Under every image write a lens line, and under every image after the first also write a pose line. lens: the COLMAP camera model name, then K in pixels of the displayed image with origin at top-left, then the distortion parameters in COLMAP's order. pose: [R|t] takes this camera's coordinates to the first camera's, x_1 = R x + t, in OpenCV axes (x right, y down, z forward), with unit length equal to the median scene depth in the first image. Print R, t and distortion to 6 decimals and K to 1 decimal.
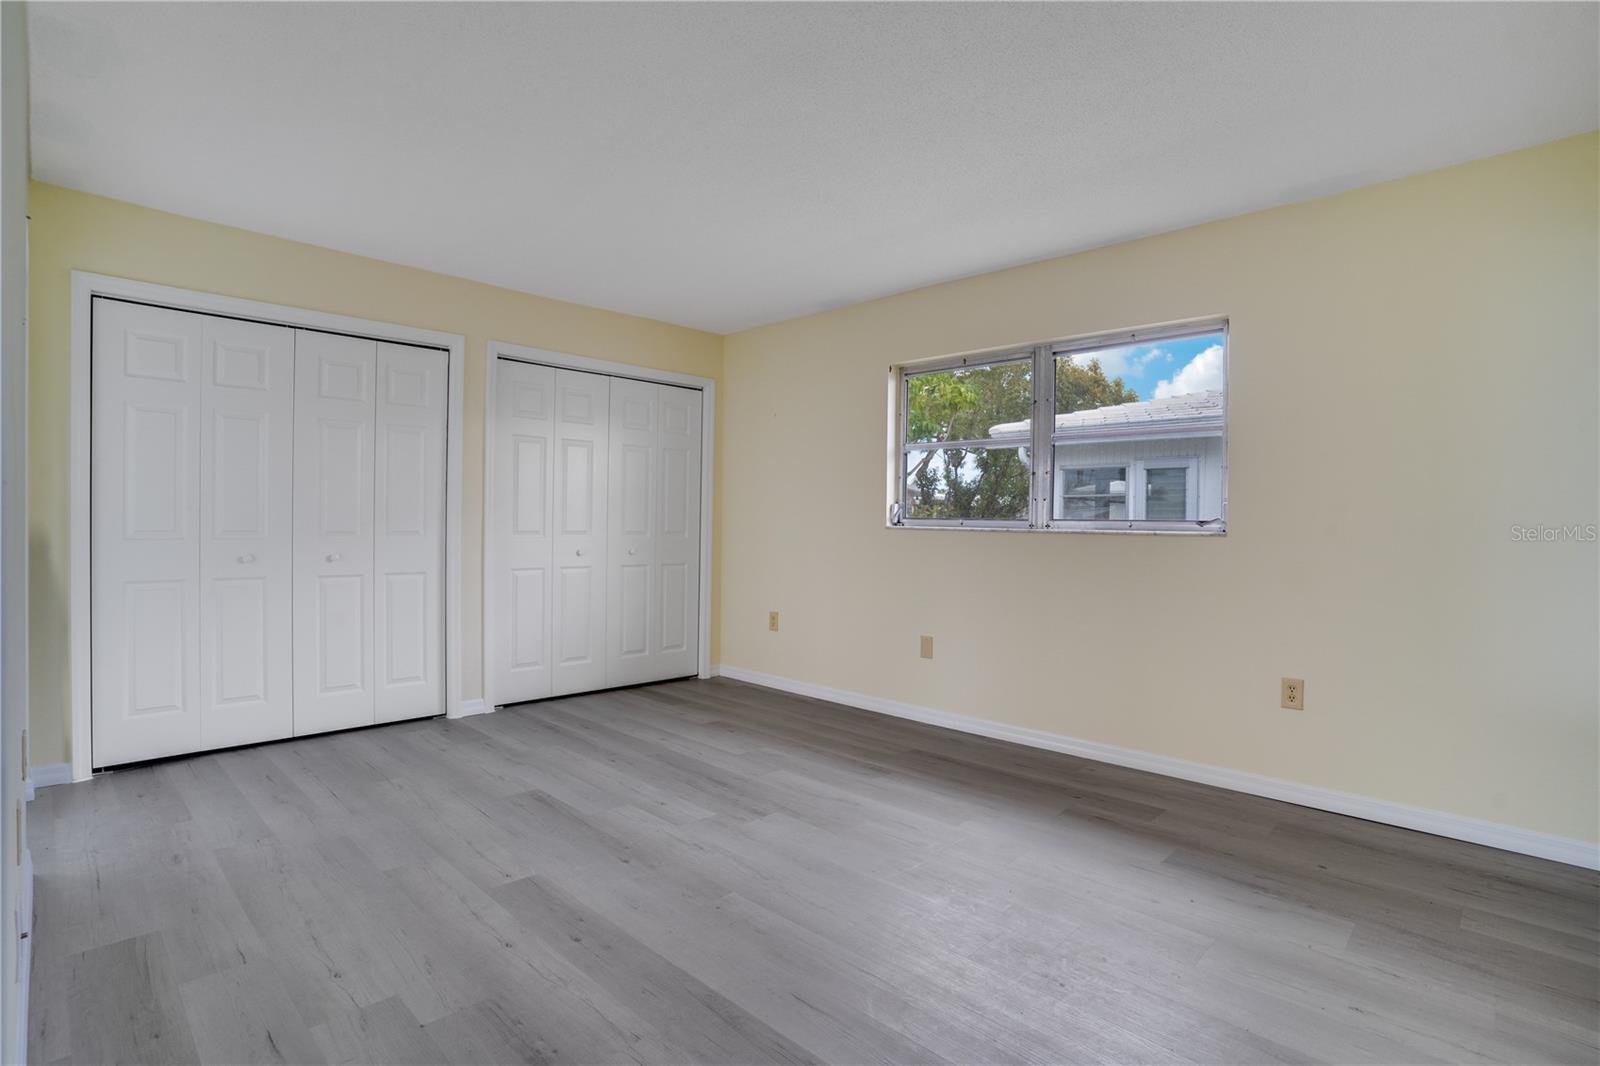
lens RADIAL K [[779.4, 0, 800.5], [0, 779.4, 530.0], [0, 0, 1]] dist [-0.051991, 0.003396]
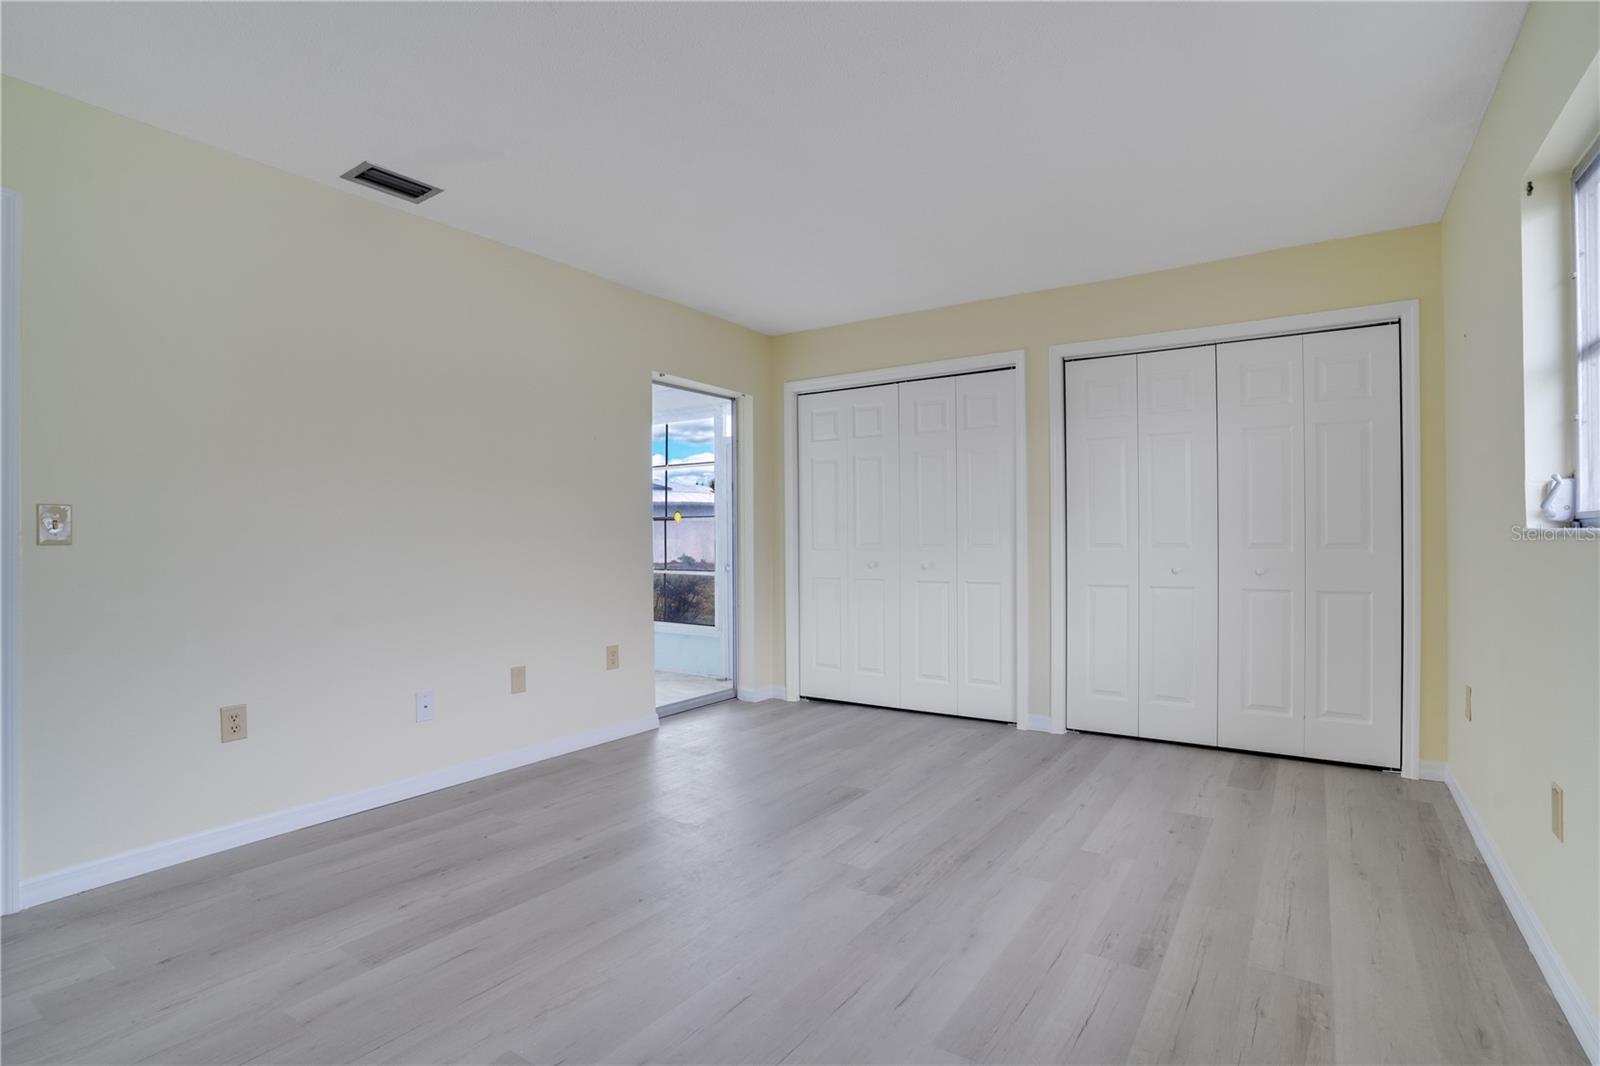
lens RADIAL K [[779.4, 0, 800.3], [0, 779.4, 536.3], [0, 0, 1]] dist [-0.051991, 0.003396]
pose [[0.179845, -0.013280, -0.983605, 0.540911], [0.002114, 0.999912, -0.013114, 0.004844], [0.983693, 0.000279, 0.179857, 0.572182]]
